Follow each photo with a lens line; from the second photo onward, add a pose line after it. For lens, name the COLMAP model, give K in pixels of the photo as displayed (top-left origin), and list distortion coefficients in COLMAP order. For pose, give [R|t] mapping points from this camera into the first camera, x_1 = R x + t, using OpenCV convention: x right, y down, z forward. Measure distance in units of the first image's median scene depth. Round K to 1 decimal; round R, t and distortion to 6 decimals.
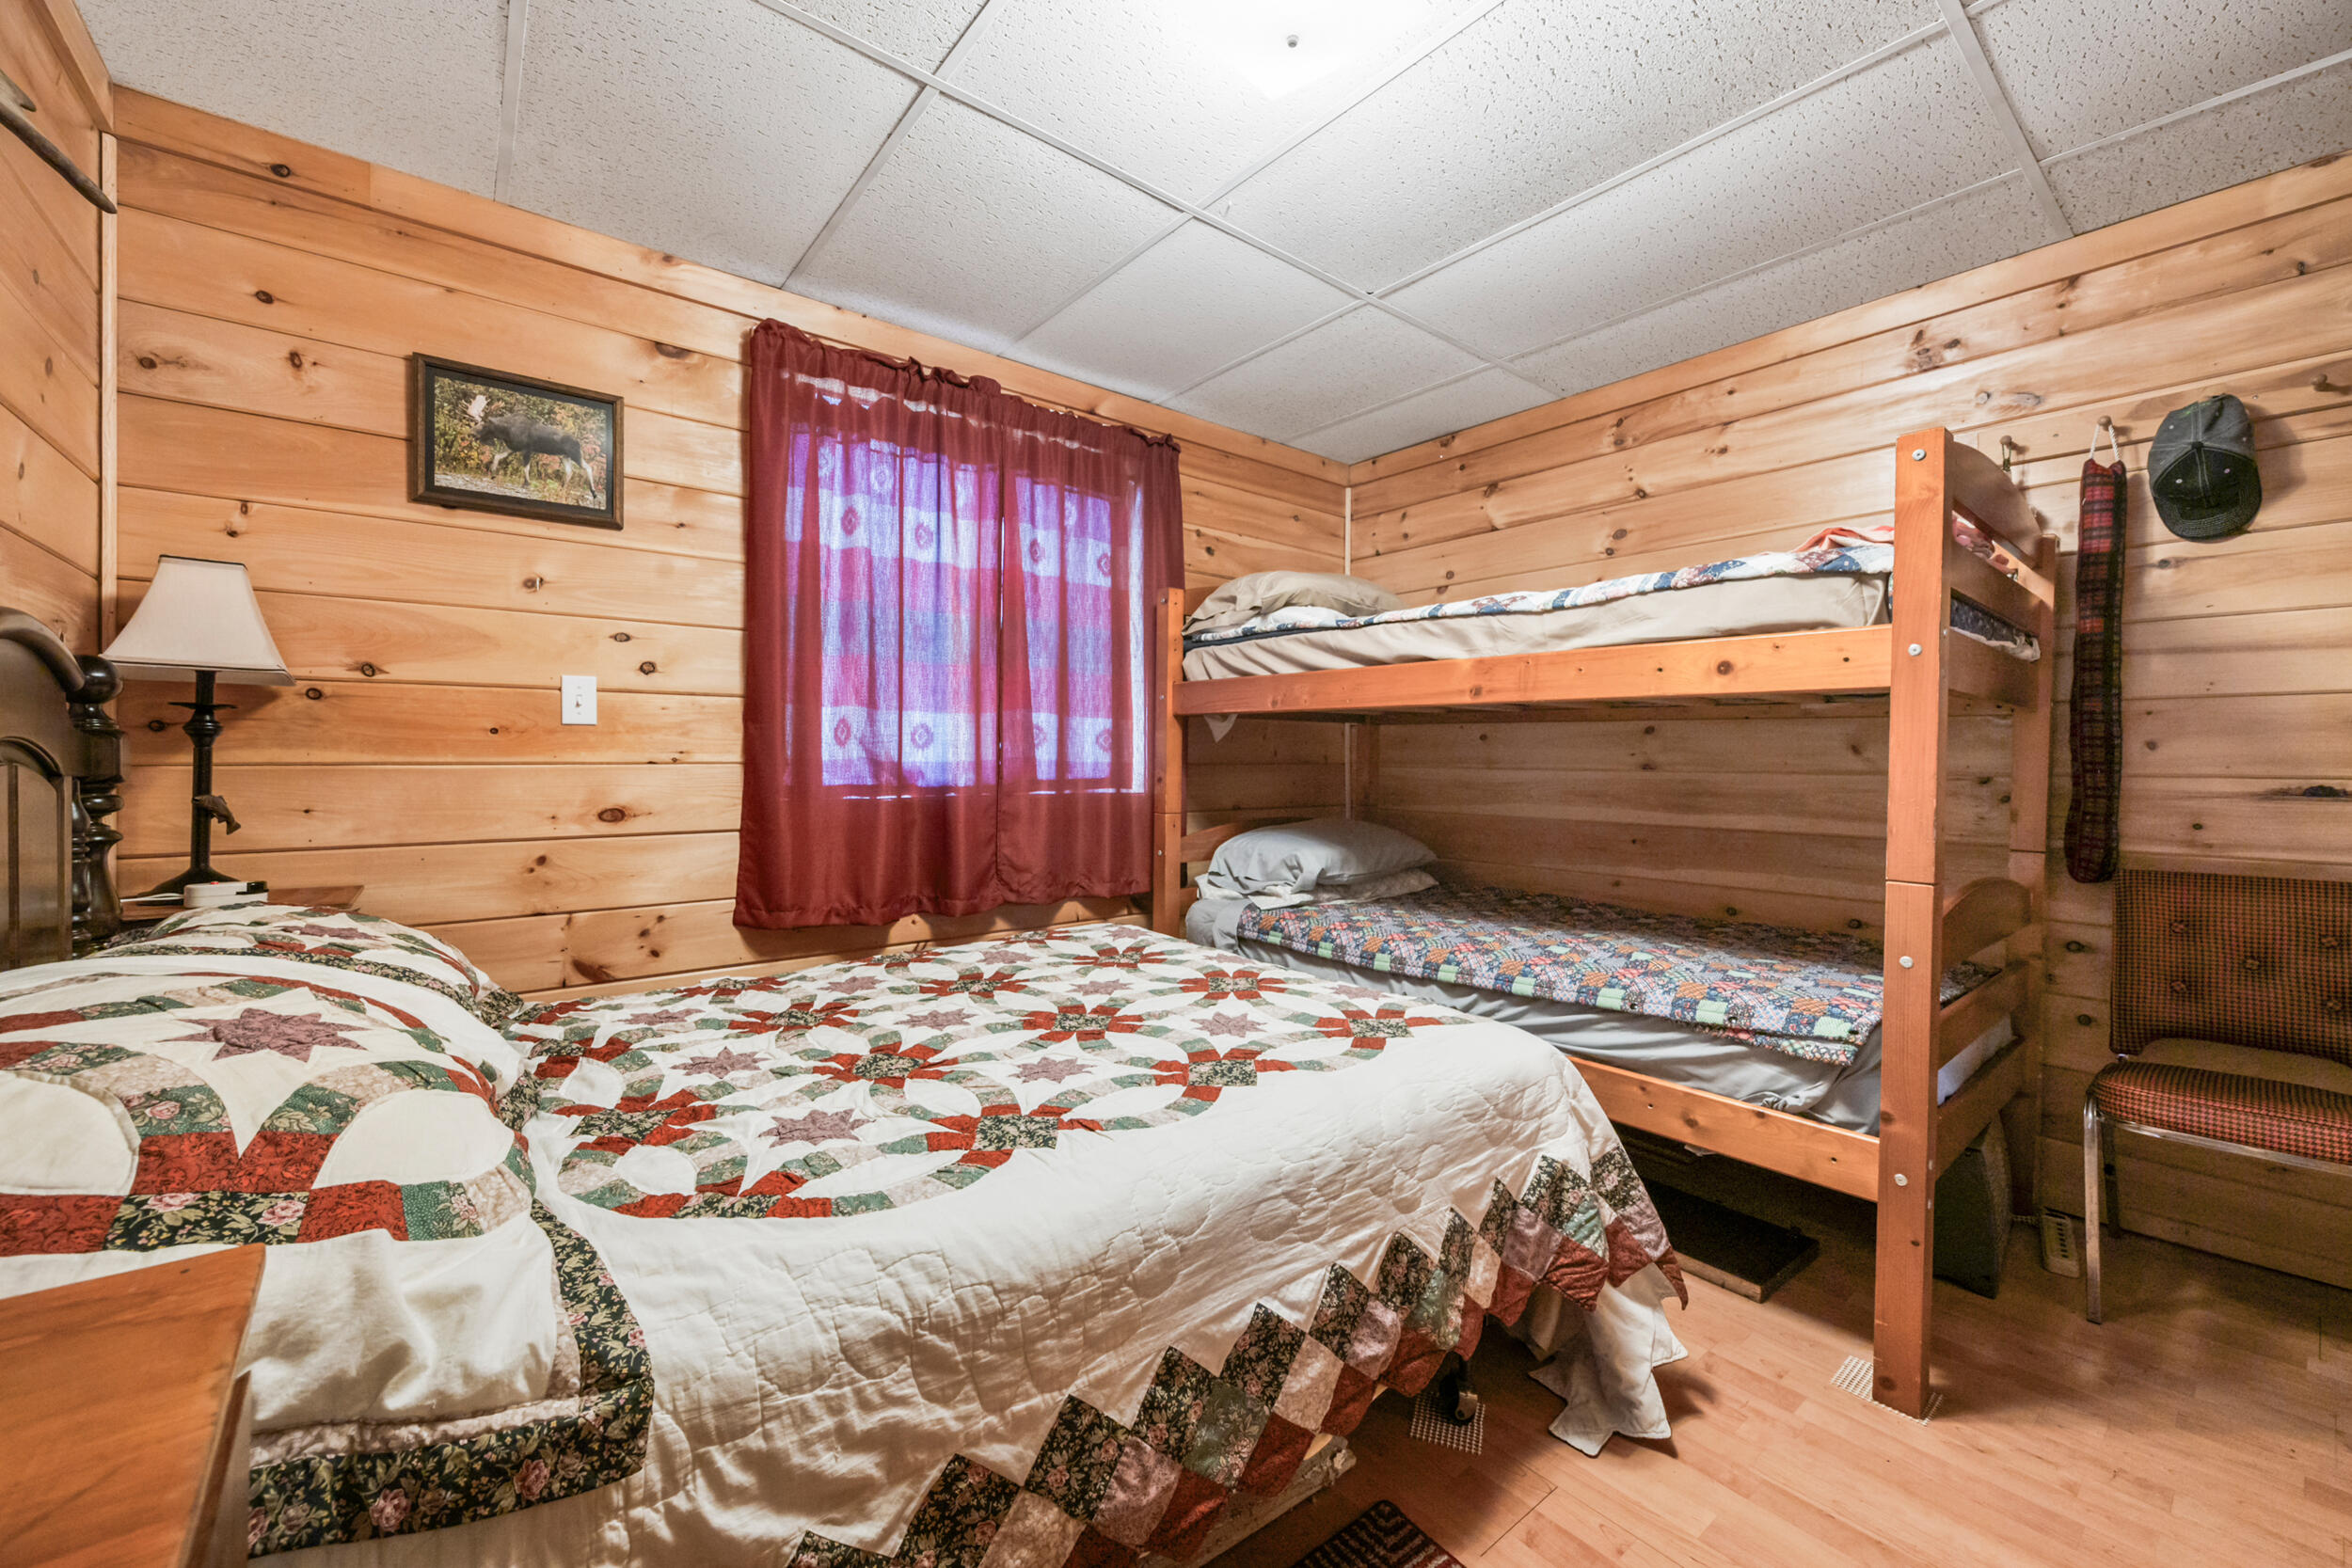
lens RADIAL K [[932.1, 0, 1186.6], [0, 932.1, 756.5], [0, 0, 1]] dist [-0.002030, -0.000298]
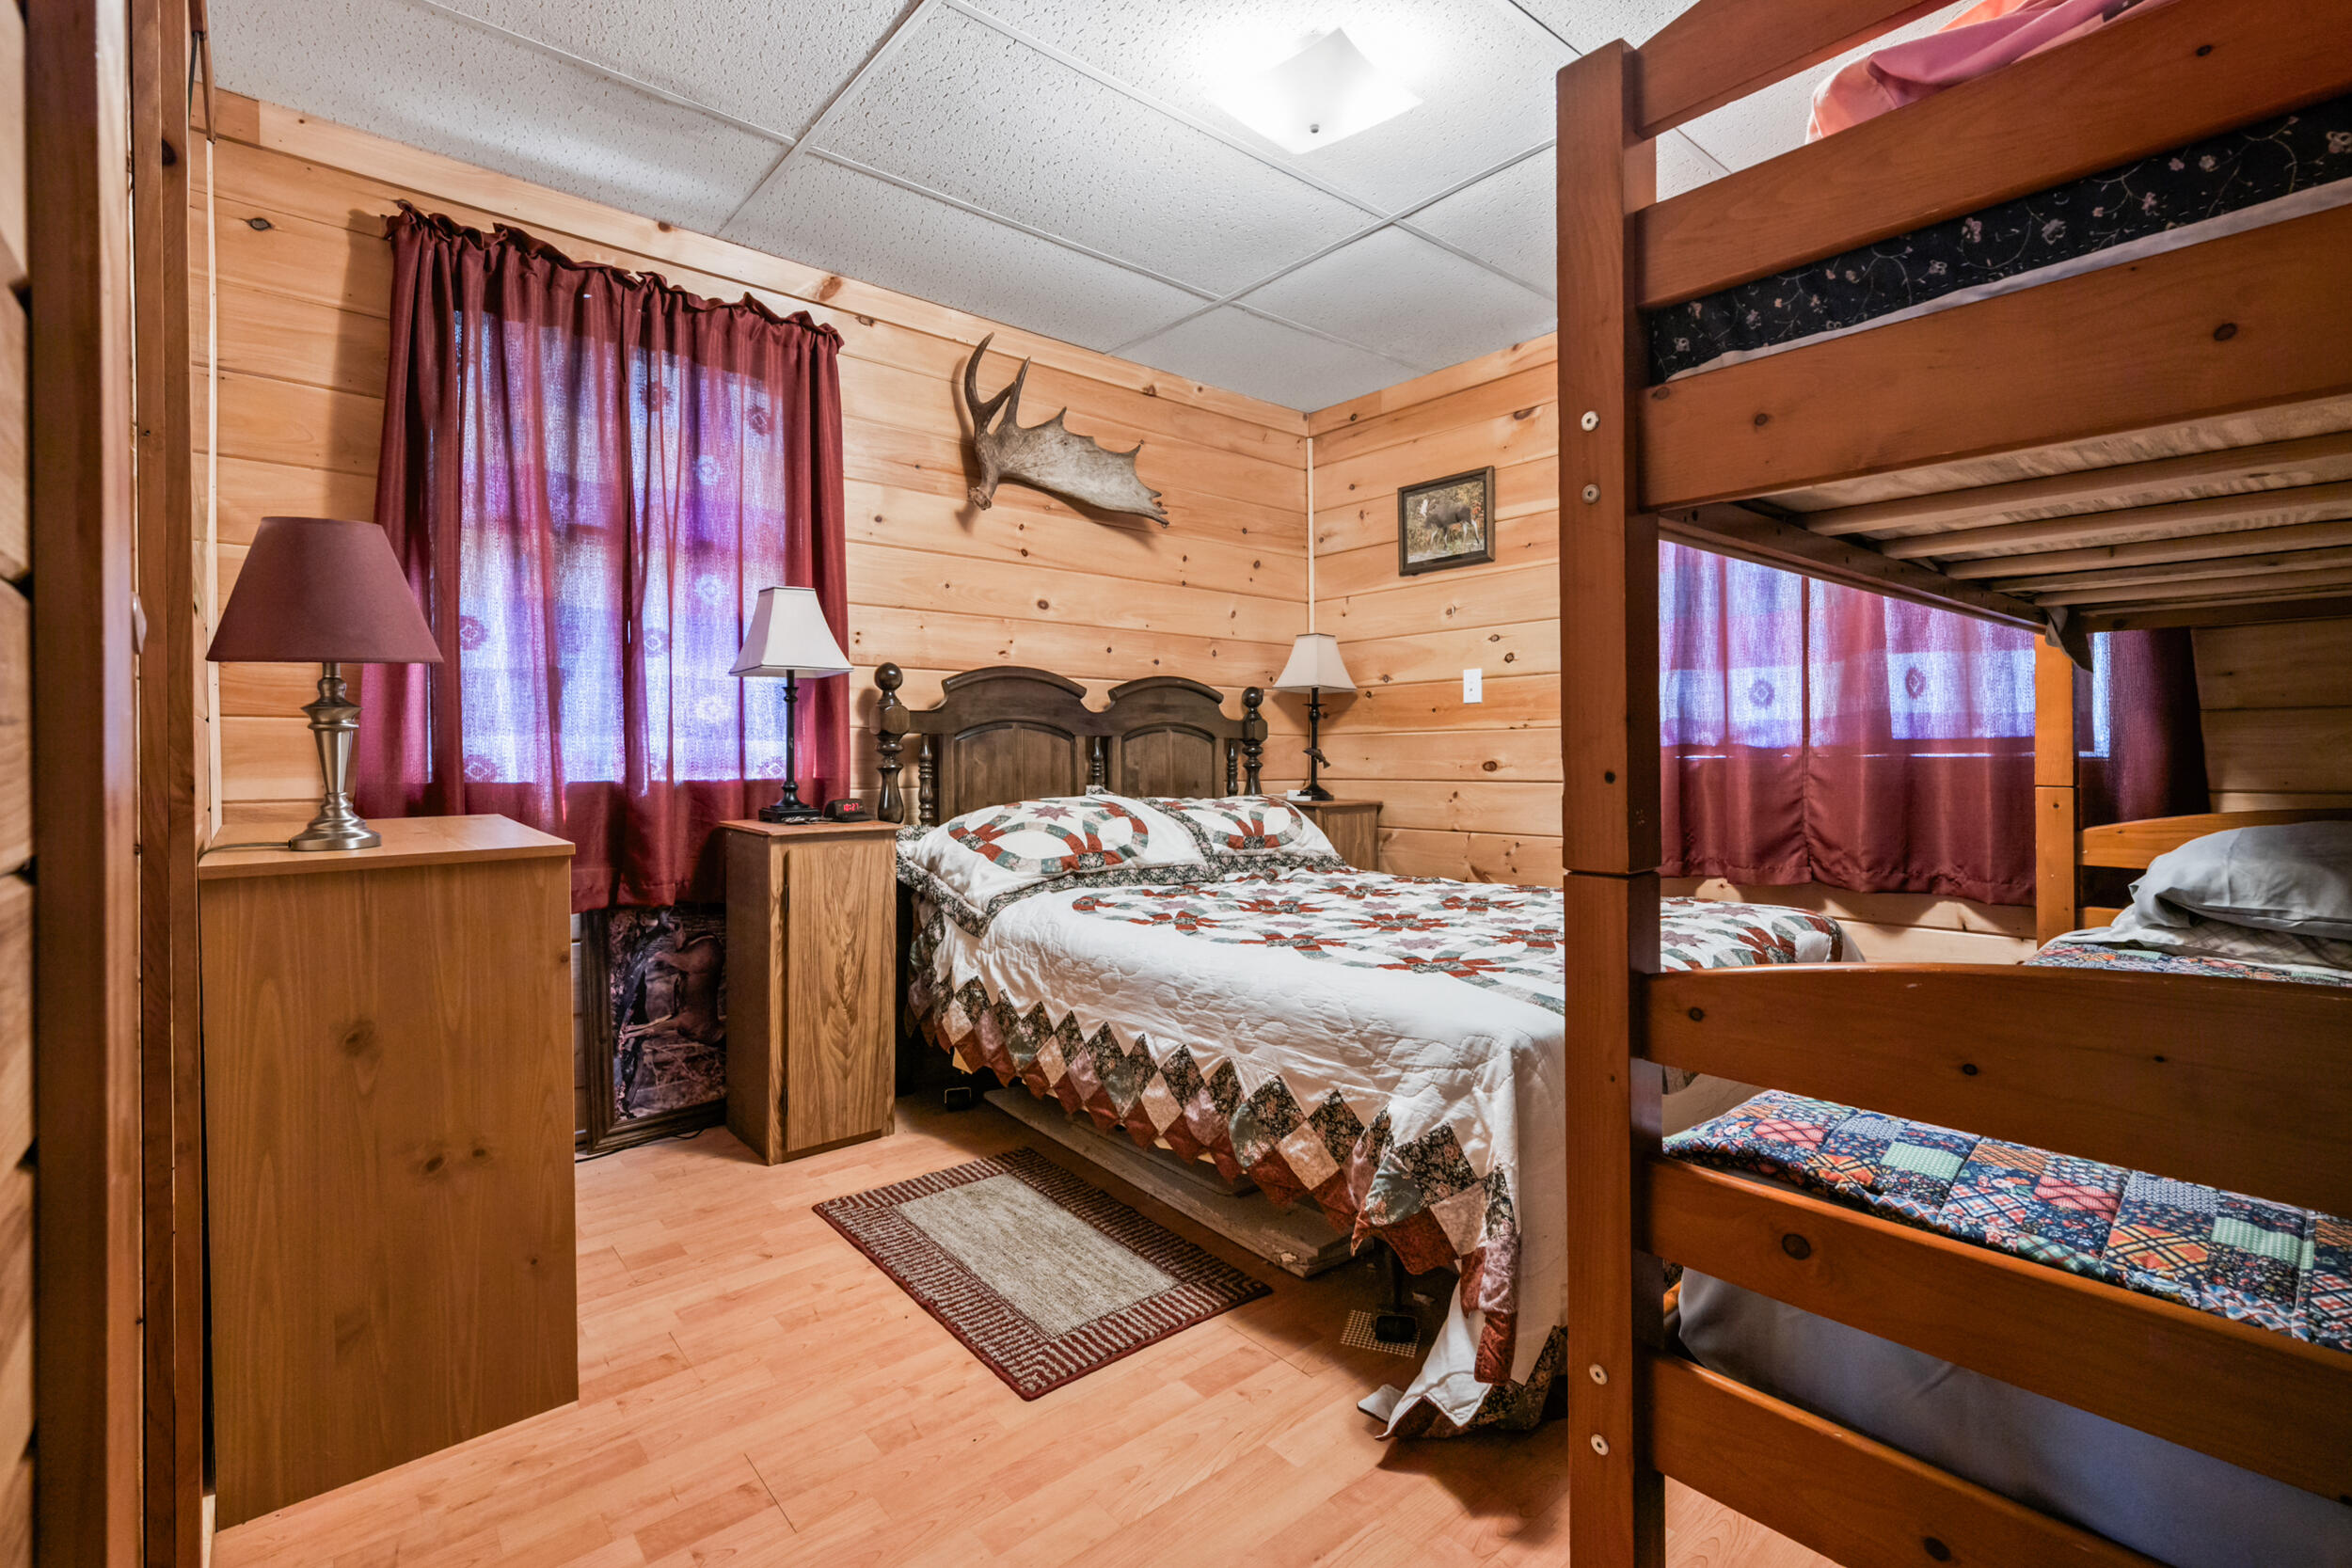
lens RADIAL K [[1065.0, 0, 1173.7], [0, 1065.0, 750.0], [0, 0, 1]] dist [0.000357, 0.000021]
pose [[0.013554, -0.006780, -0.999885, 1.173107], [0.015594, 0.999857, -0.006568, 0.049974], [0.999787, -0.015503, 0.013658, 0.602400]]
